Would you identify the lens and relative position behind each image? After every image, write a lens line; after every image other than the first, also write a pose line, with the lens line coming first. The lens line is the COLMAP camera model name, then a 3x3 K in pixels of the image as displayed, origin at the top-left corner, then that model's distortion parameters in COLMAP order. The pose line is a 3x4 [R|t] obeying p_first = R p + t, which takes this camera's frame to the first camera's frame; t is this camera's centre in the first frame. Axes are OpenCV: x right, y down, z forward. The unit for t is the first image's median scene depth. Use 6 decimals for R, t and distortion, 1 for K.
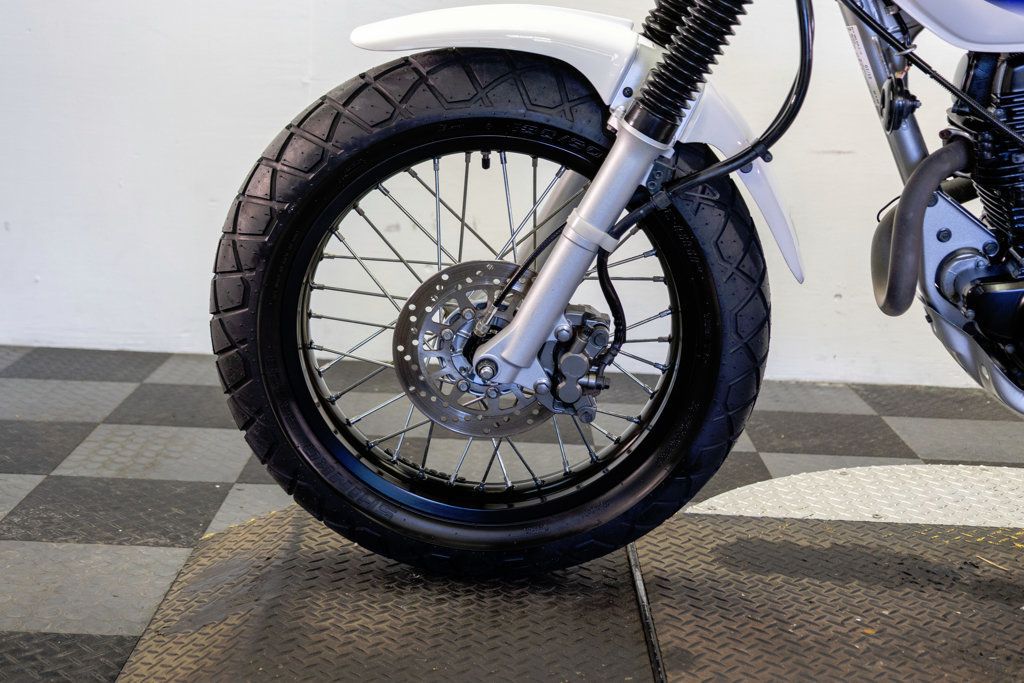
lens RADIAL K [[1473.4, 0, 515.2], [0, 1473.4, 342.3], [0, 0, 1]] dist [0.015956, -0.019117]
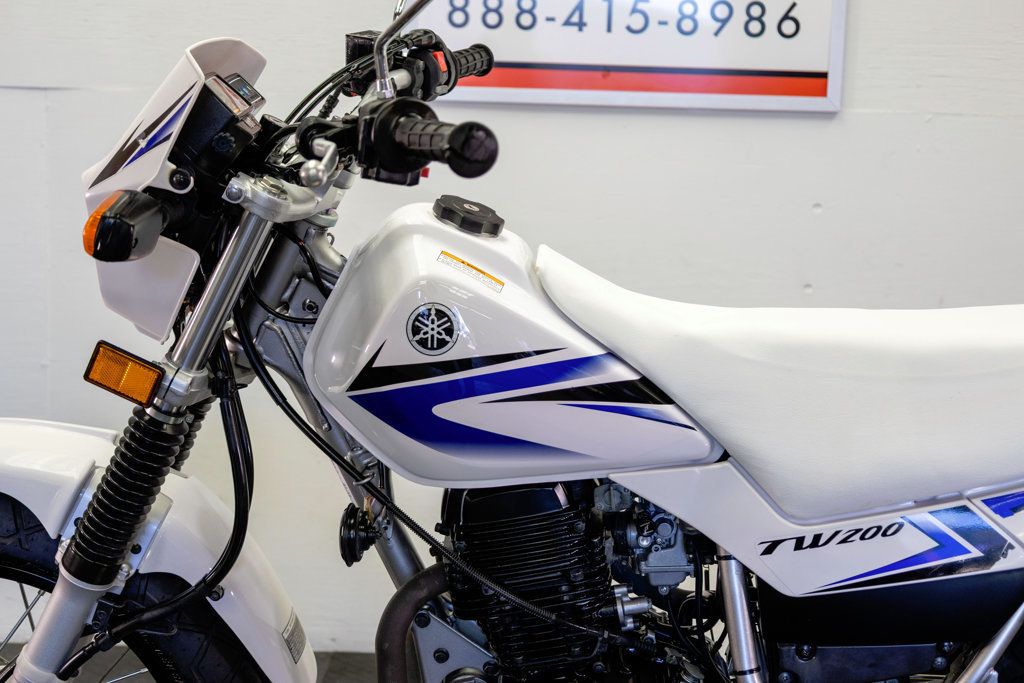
lens RADIAL K [[1473.4, 0, 515.2], [0, 1473.4, 342.3], [0, 0, 1]] dist [0.015956, -0.019117]
pose [[0.999871, -0.015765, -0.003155, 0.339917], [0.015393, 0.995332, -0.095276, -0.179376], [0.004642, 0.095215, 0.995446, 0.039952]]
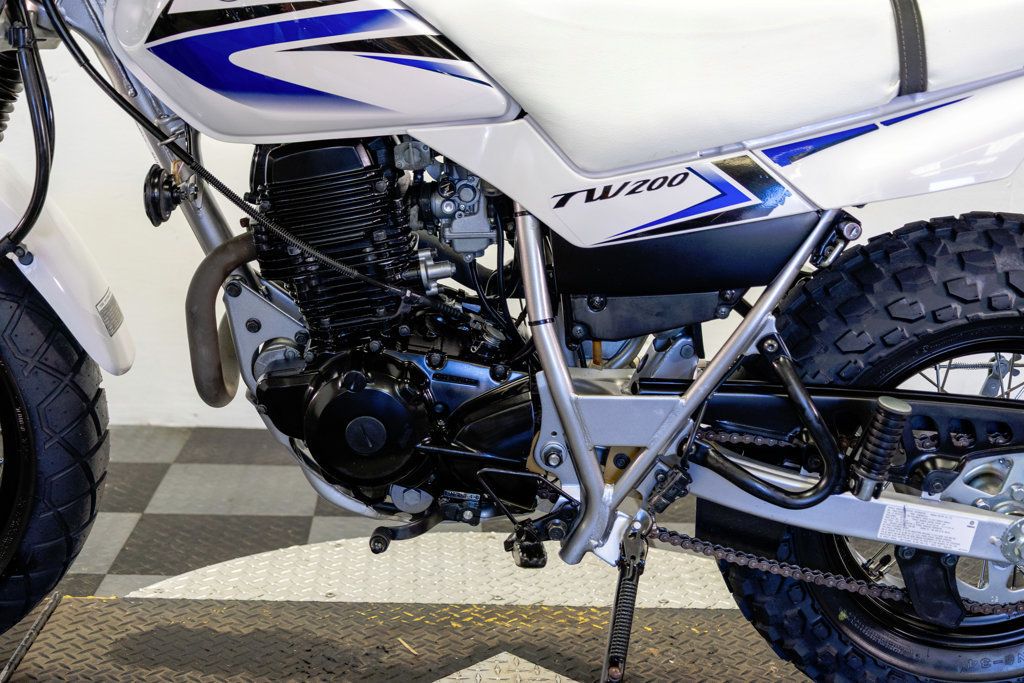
lens RADIAL K [[1473.4, 0, 515.2], [0, 1473.4, 342.3], [0, 0, 1]] dist [0.015956, -0.019117]
pose [[0.998155, -0.016583, 0.058408, 0.400734], [0.017085, 0.999821, -0.008111, -0.050118], [-0.058263, 0.009094, 0.998260, 0.022539]]
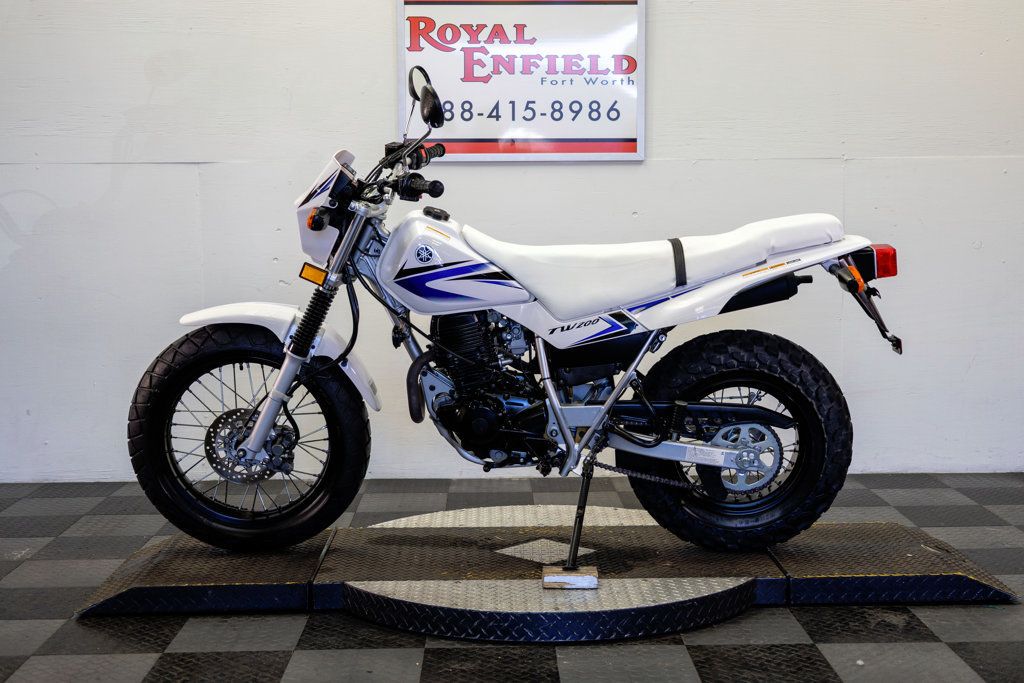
lens RADIAL K [[1458.7, 0, 511.5], [0, 1458.7, 342.5], [0, 0, 1]] dist [0.004341, -0.001840]
pose [[0.998560, -0.052772, 0.009684, 0.395575], [0.053547, 0.991559, -0.118078, 0.139545], [-0.003371, 0.118427, 0.992957, -1.347798]]
